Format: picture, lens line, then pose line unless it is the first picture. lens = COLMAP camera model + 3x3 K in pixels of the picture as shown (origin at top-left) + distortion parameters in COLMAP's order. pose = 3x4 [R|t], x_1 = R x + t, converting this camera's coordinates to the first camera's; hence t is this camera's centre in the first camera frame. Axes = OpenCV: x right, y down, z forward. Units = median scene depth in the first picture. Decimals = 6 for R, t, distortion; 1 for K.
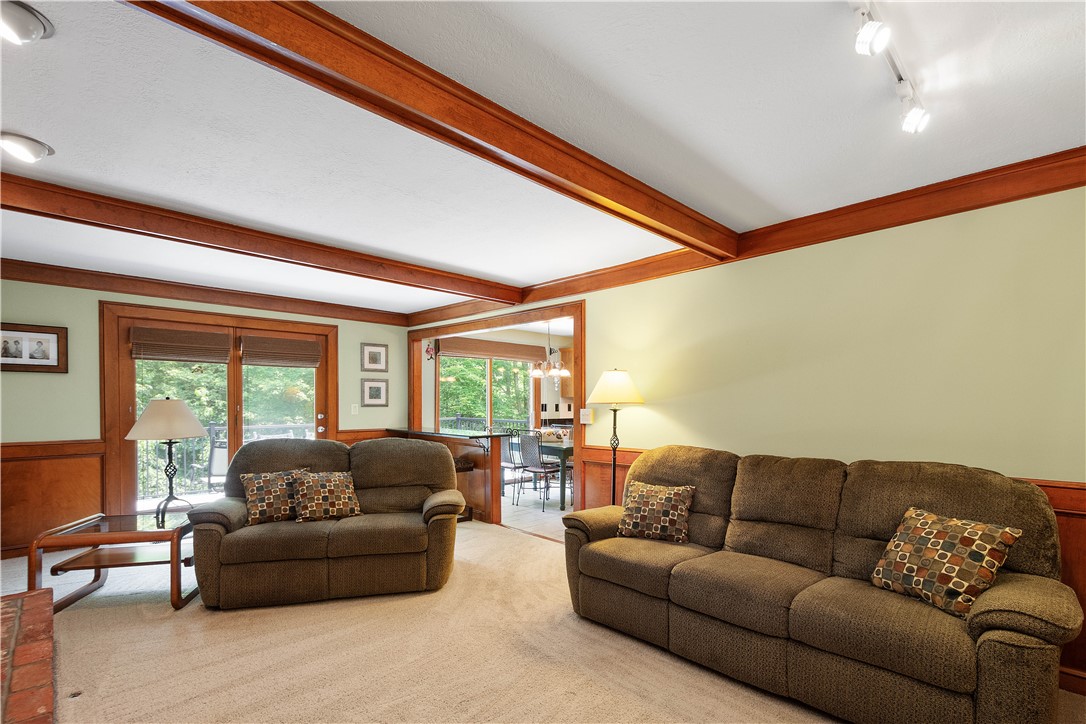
lens RADIAL K [[484.2, 0, 546.8], [0, 484.2, 406.5], [0, 0, 1]] dist [0.018039, -0.000706]
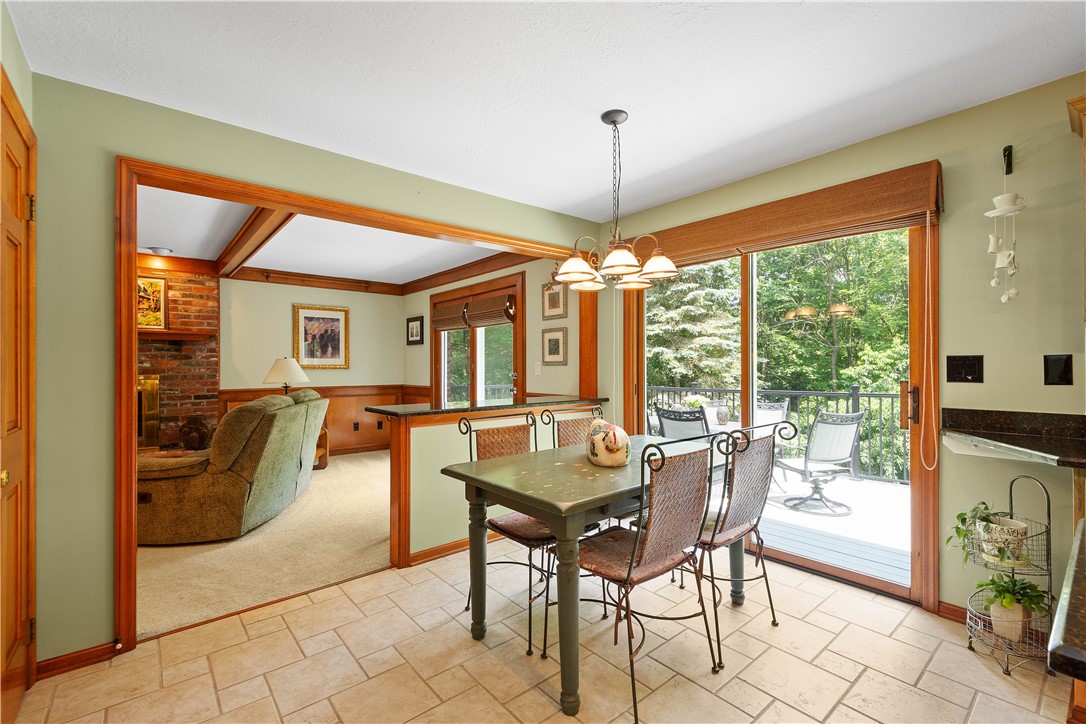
lens RADIAL K [[484.2, 0, 548.7], [0, 484.2, 364.7], [0, 0, 1]] dist [0.018039, -0.000706]
pose [[-0.055805, -0.000955, -0.998441, 0.402853], [-0.000926, 0.999999, -0.000905, 0.000467], [0.998441, 0.000874, -0.055806, 1.044124]]
